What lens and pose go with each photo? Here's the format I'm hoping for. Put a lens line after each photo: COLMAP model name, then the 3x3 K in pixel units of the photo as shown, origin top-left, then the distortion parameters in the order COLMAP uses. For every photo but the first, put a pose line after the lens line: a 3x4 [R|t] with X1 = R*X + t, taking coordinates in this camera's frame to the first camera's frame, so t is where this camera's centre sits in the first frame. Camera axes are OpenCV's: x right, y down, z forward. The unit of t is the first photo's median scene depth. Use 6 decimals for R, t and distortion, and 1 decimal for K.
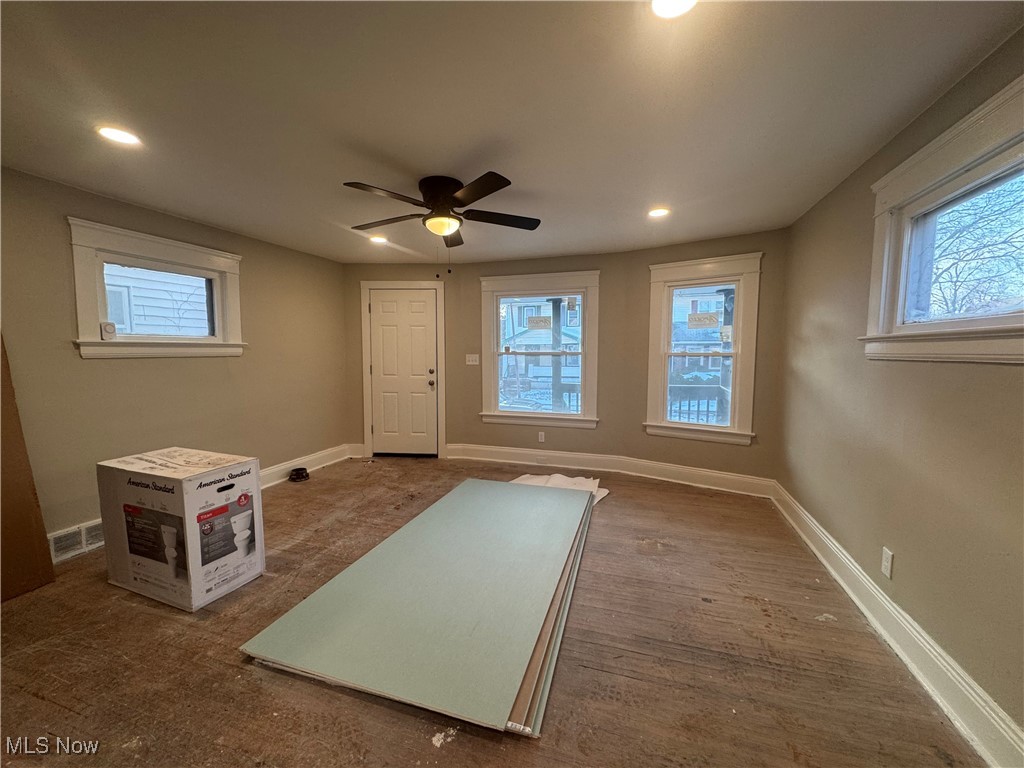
lens RADIAL K [[408.1, 0, 512.0], [0, 408.1, 384.0], [0, 0, 1]] dist [-0.001537, -0.000029]
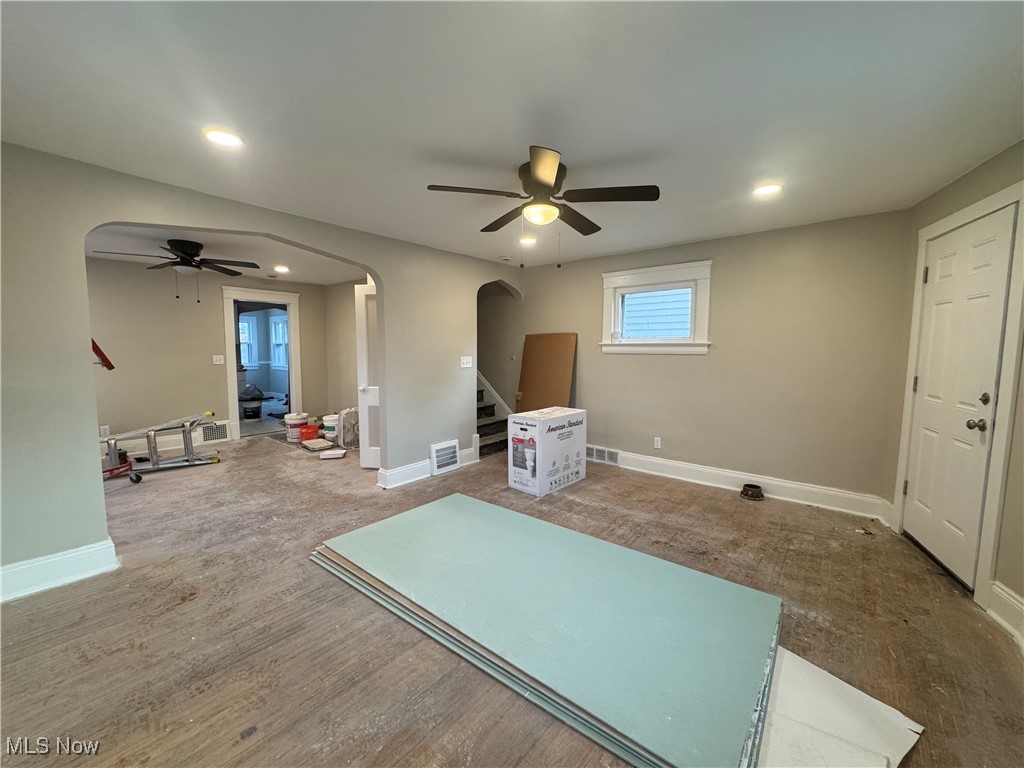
lens RADIAL K [[408.1, 0, 512.0], [0, 408.1, 384.0], [0, 0, 1]] dist [-0.001537, -0.000029]
pose [[-0.371117, 0.076842, -0.925401, 0.599957], [-0.081566, 0.990021, 0.114919, -0.084743], [0.924997, 0.118129, -0.361146, 1.062951]]
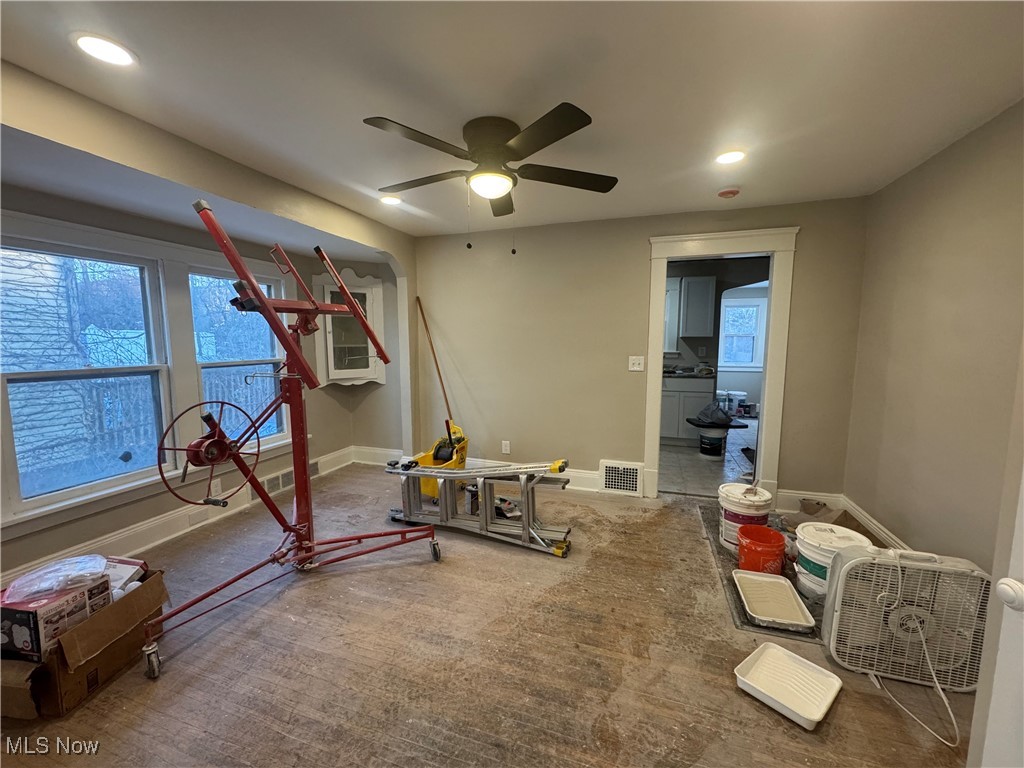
lens RADIAL K [[408.1, 0, 512.0], [0, 408.1, 384.0], [0, 0, 1]] dist [-0.001537, -0.000029]
pose [[-0.999988, -0.000564, 0.004950, -0.267574], [0.000391, 0.981654, 0.190669, -0.033398], [-0.004967, 0.190669, -0.981642, 0.289139]]
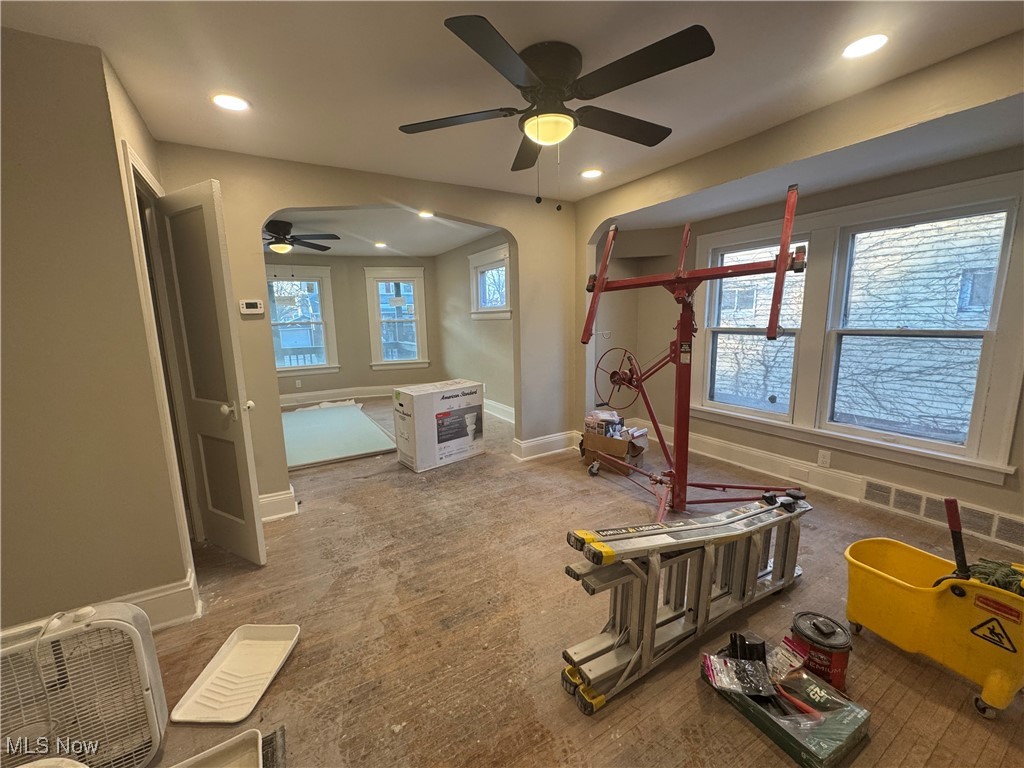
lens RADIAL K [[408.1, 0, 512.0], [0, 408.1, 384.0], [0, 0, 1]] dist [-0.001537, -0.000029]
pose [[0.662838, -0.137561, 0.736019, -0.712590], [0.083567, 0.990429, 0.109852, 0.058404], [-0.744085, -0.011308, 0.667989, -0.716128]]
